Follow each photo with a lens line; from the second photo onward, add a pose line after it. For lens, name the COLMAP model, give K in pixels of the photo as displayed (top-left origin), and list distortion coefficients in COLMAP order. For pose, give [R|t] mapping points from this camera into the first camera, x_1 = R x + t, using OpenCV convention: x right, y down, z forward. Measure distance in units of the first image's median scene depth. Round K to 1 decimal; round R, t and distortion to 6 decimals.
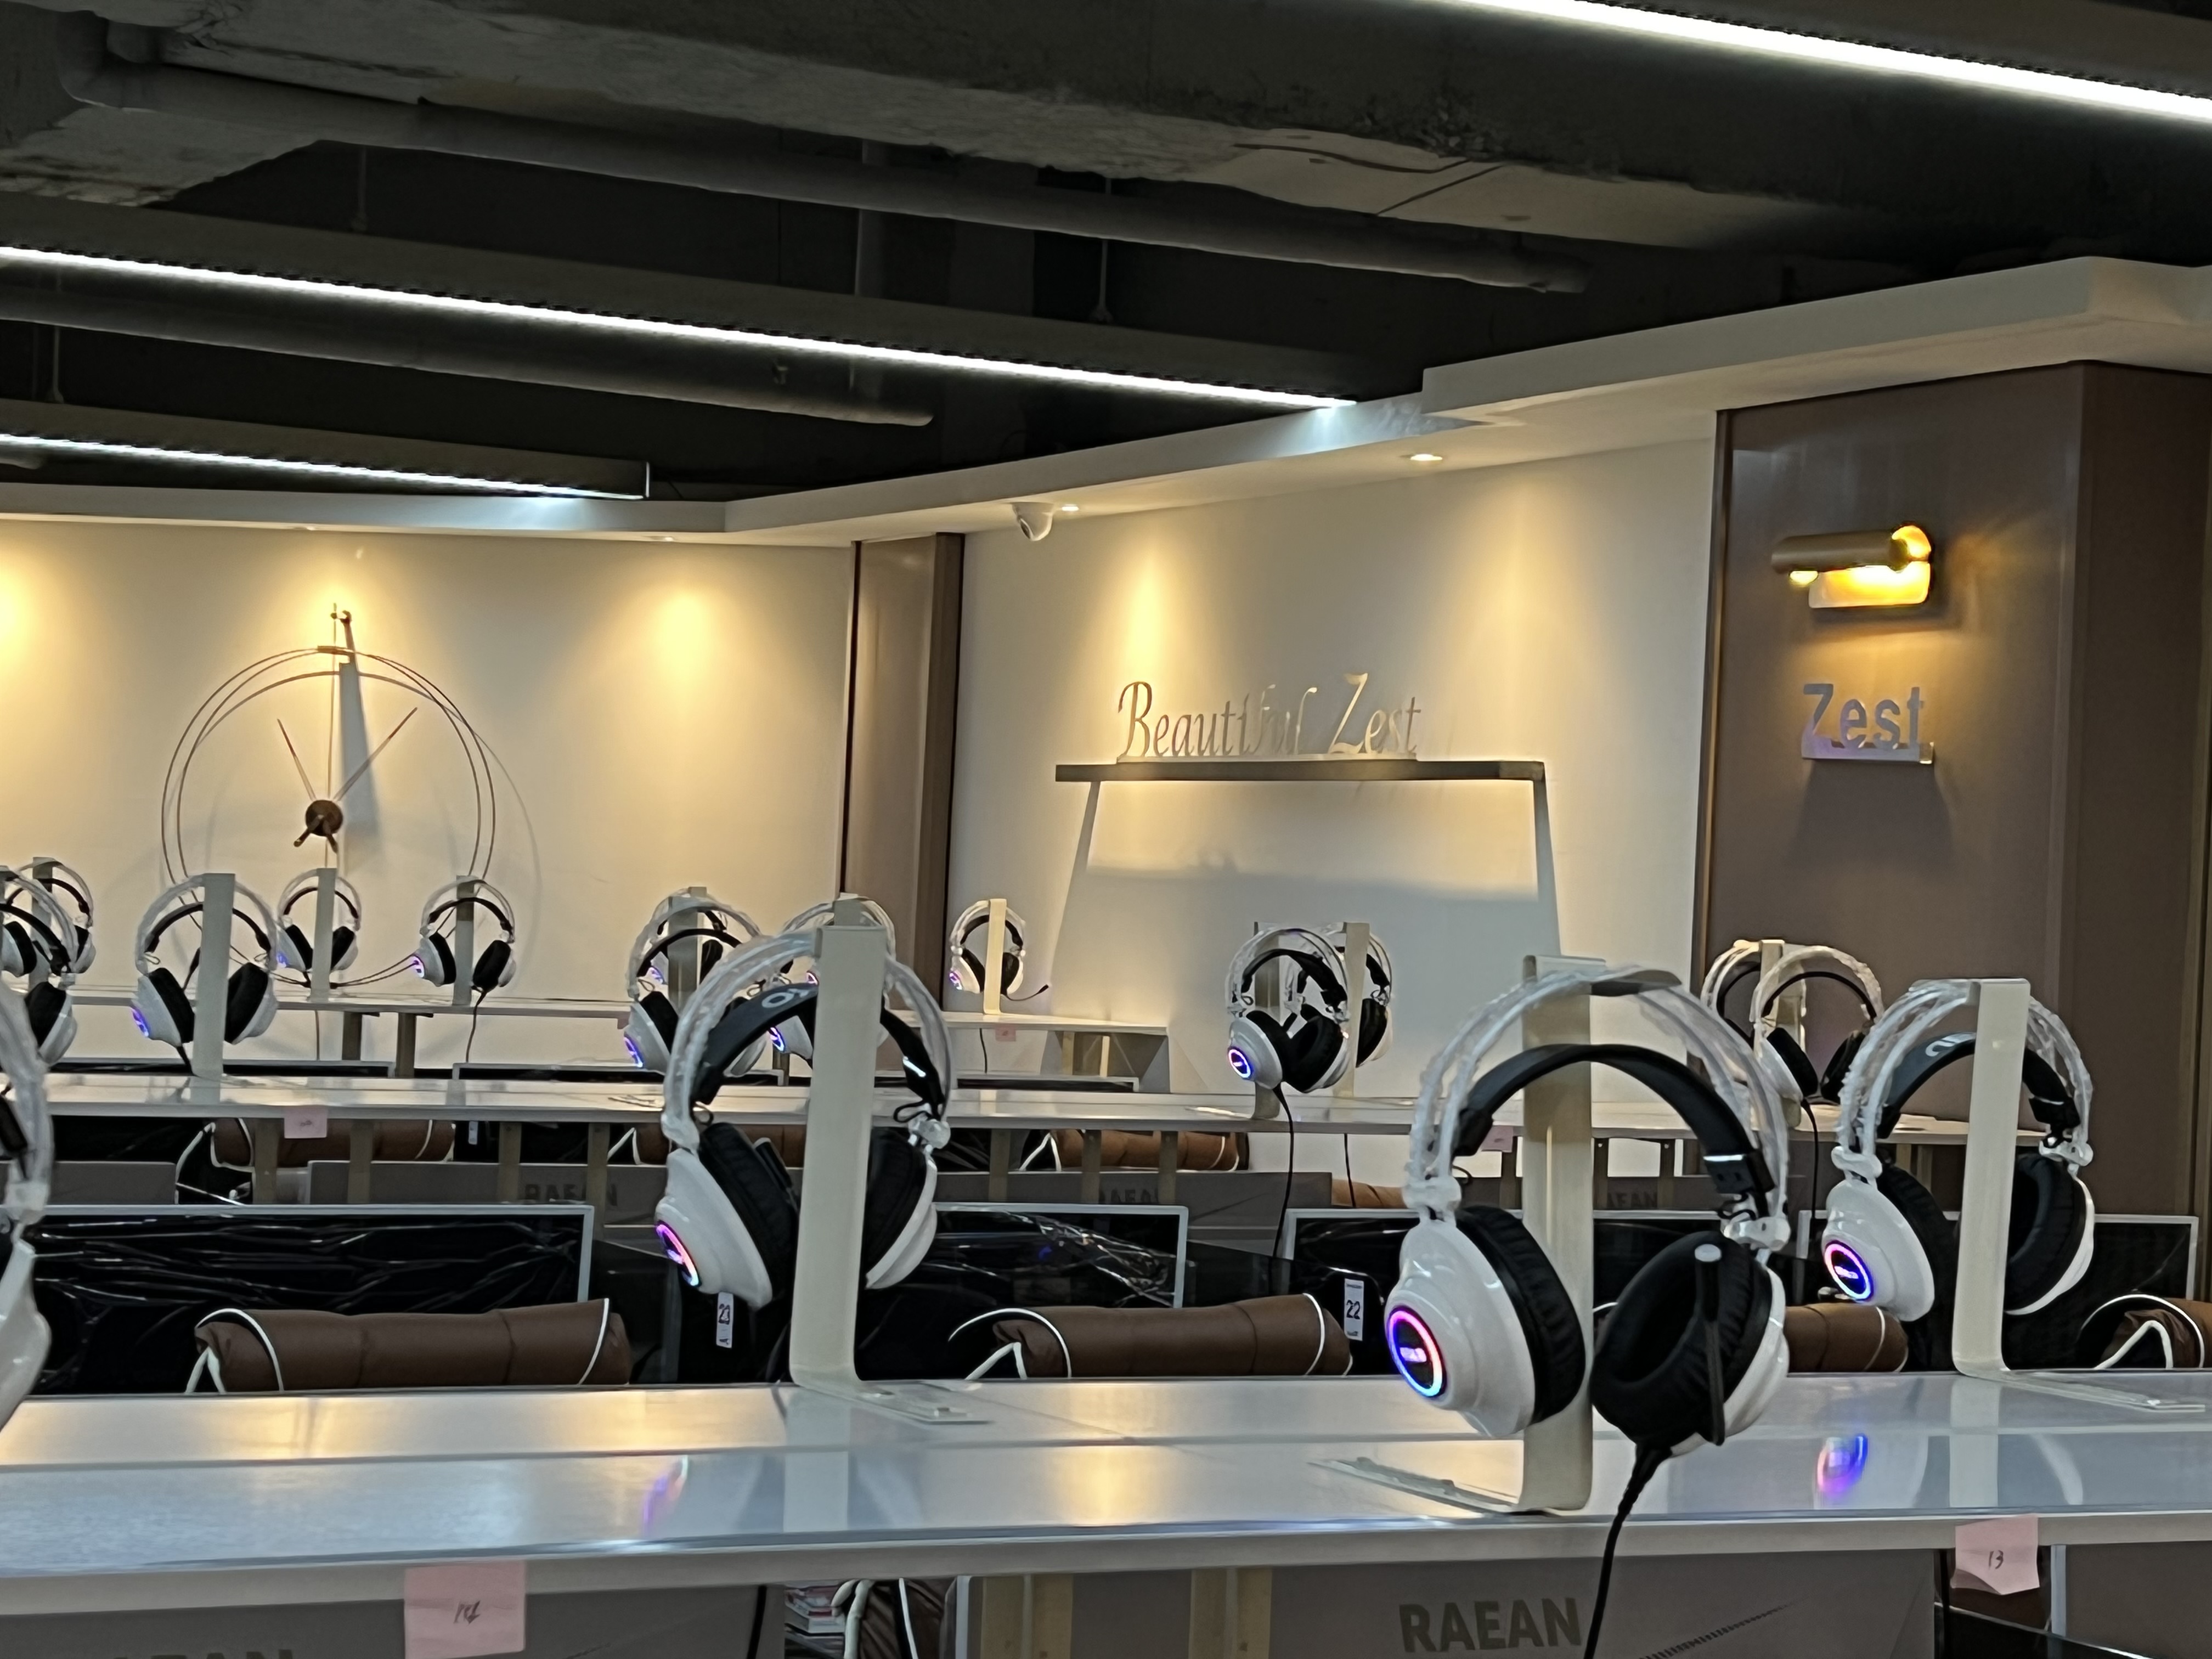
lens RADIAL K [[4220.9, 0, 1106.0], [0, 4220.9, 829.5], [0, 0, 1]] dist [0.259109, -0.892429]
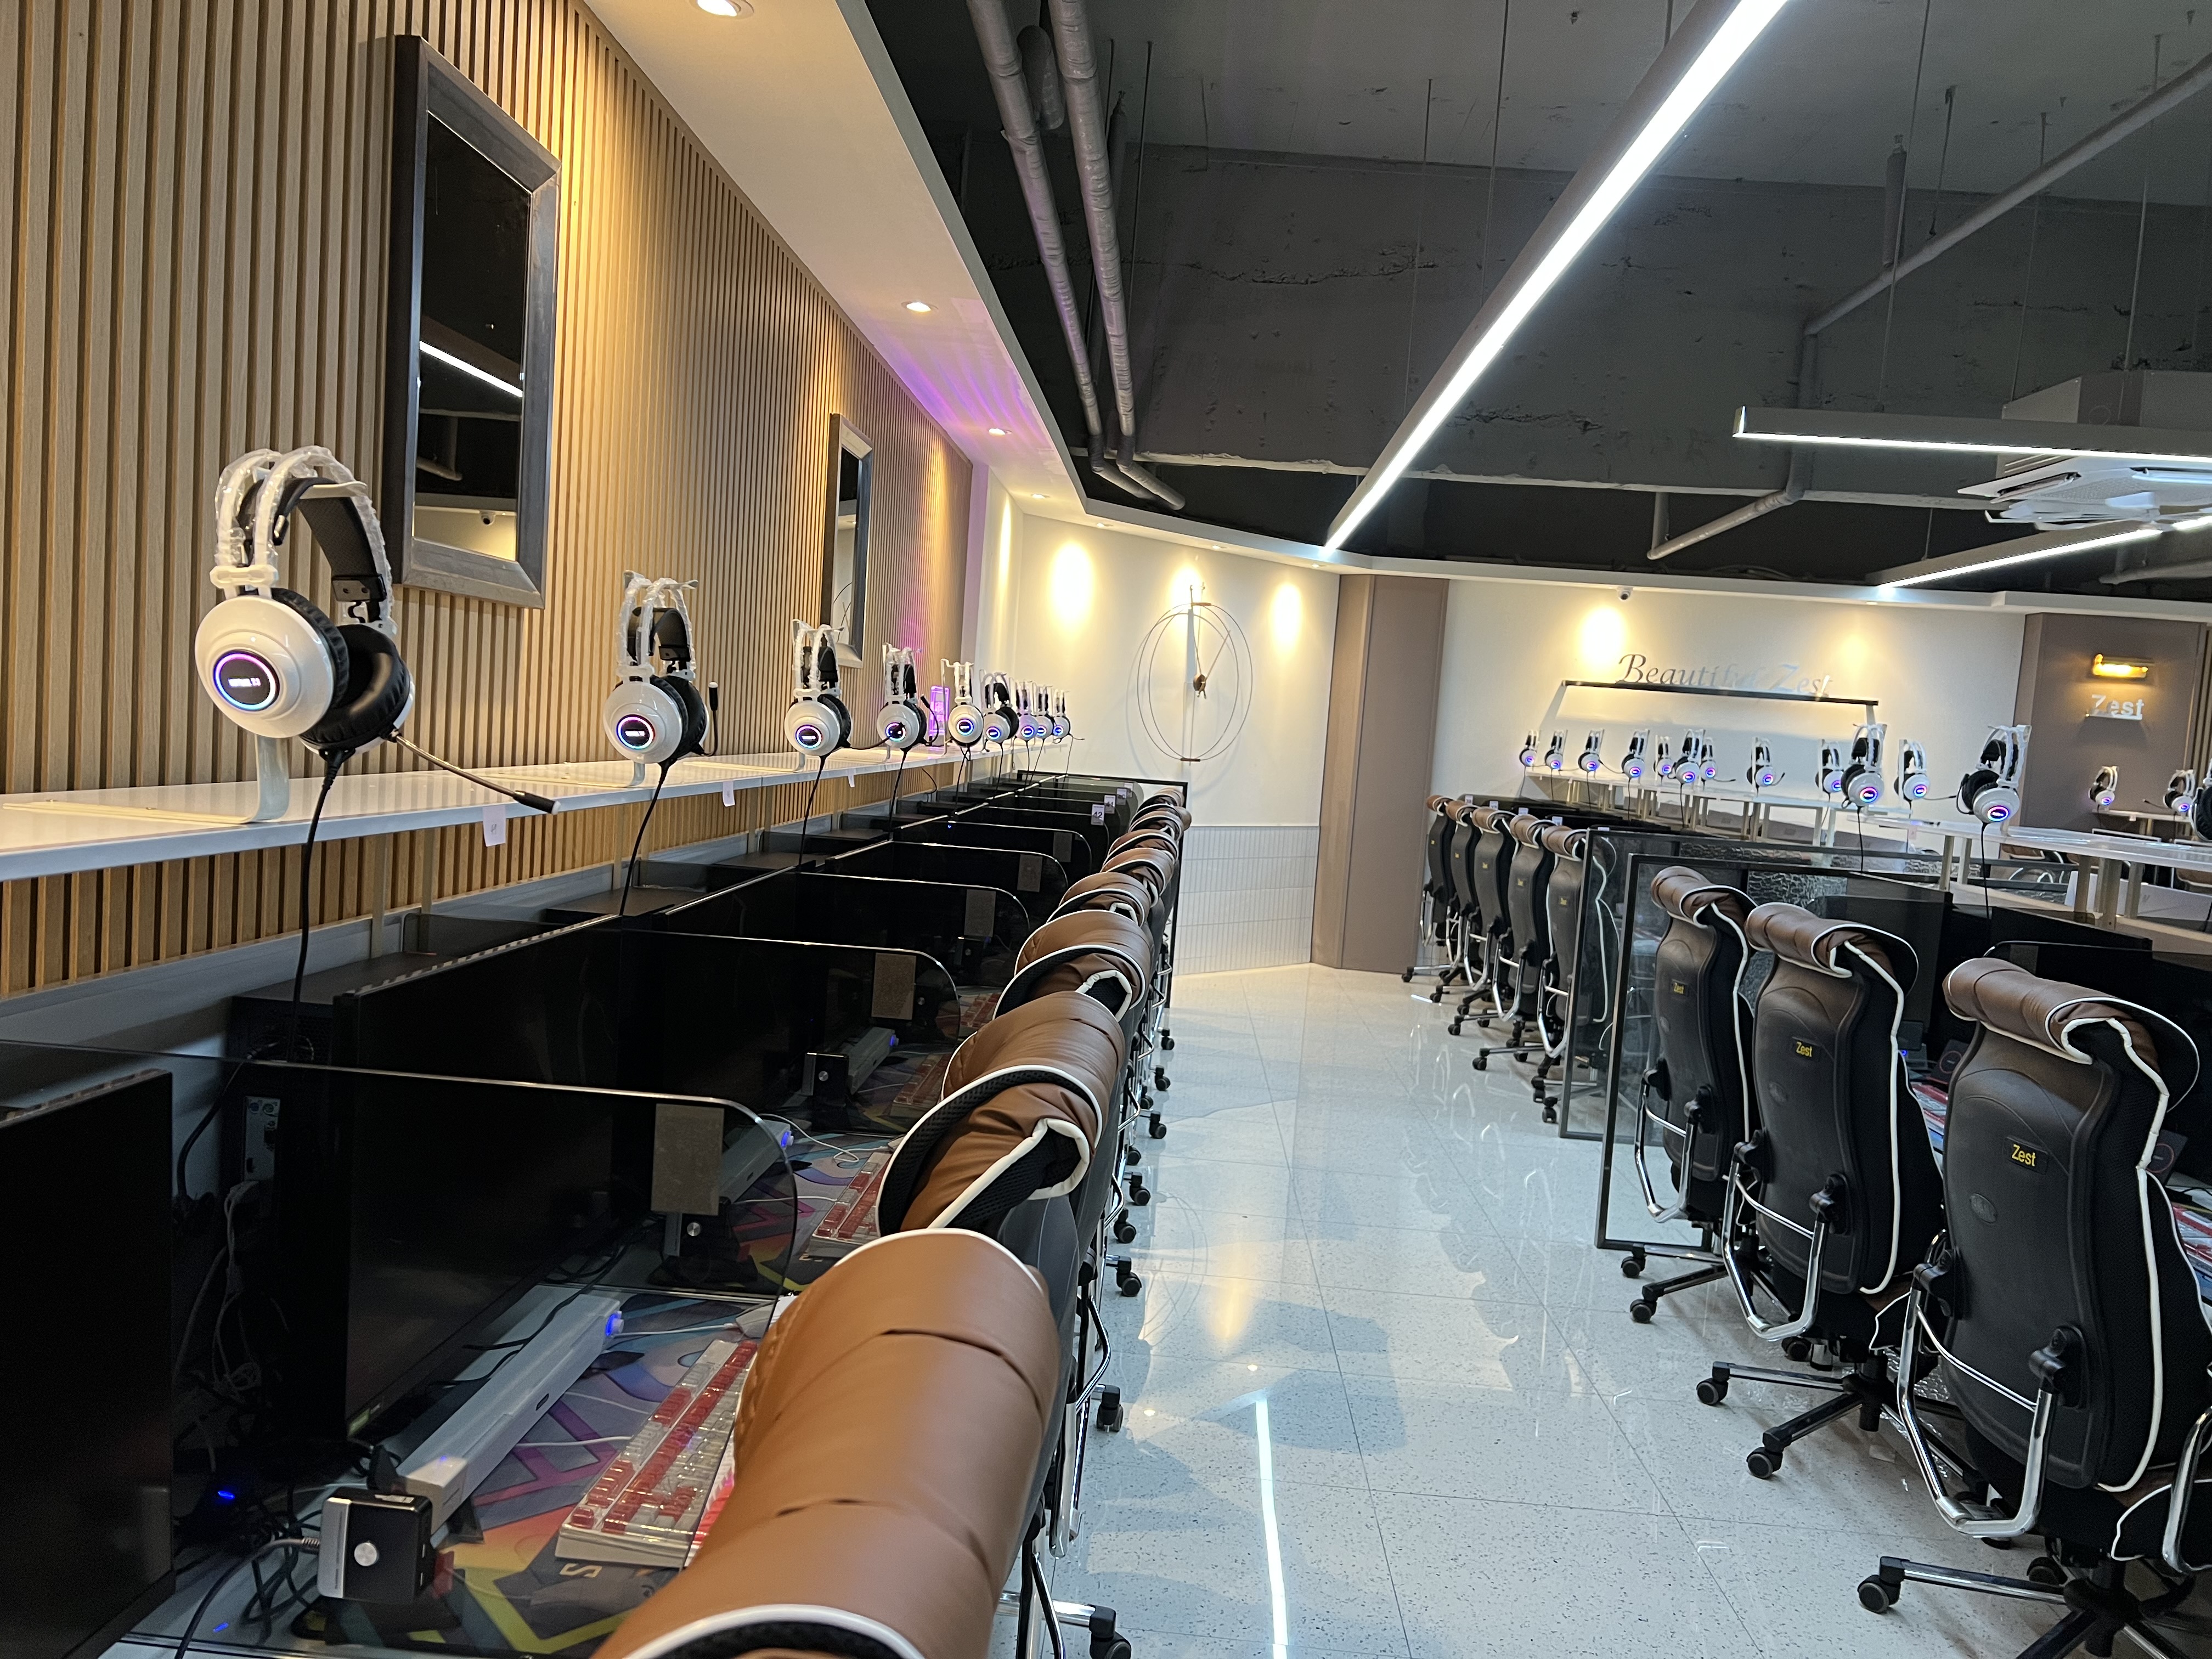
lens RADIAL K [[1660.6, 0, 1106.0], [0, 1660.6, 829.5], [0, 0, 1]] dist [0.051960, -0.051170]
pose [[0.510100, -0.097684, 0.854550, -1.173087], [-0.056791, 0.987537, 0.146785, -0.065524], [-0.858238, -0.123406, 0.498195, 0.766448]]
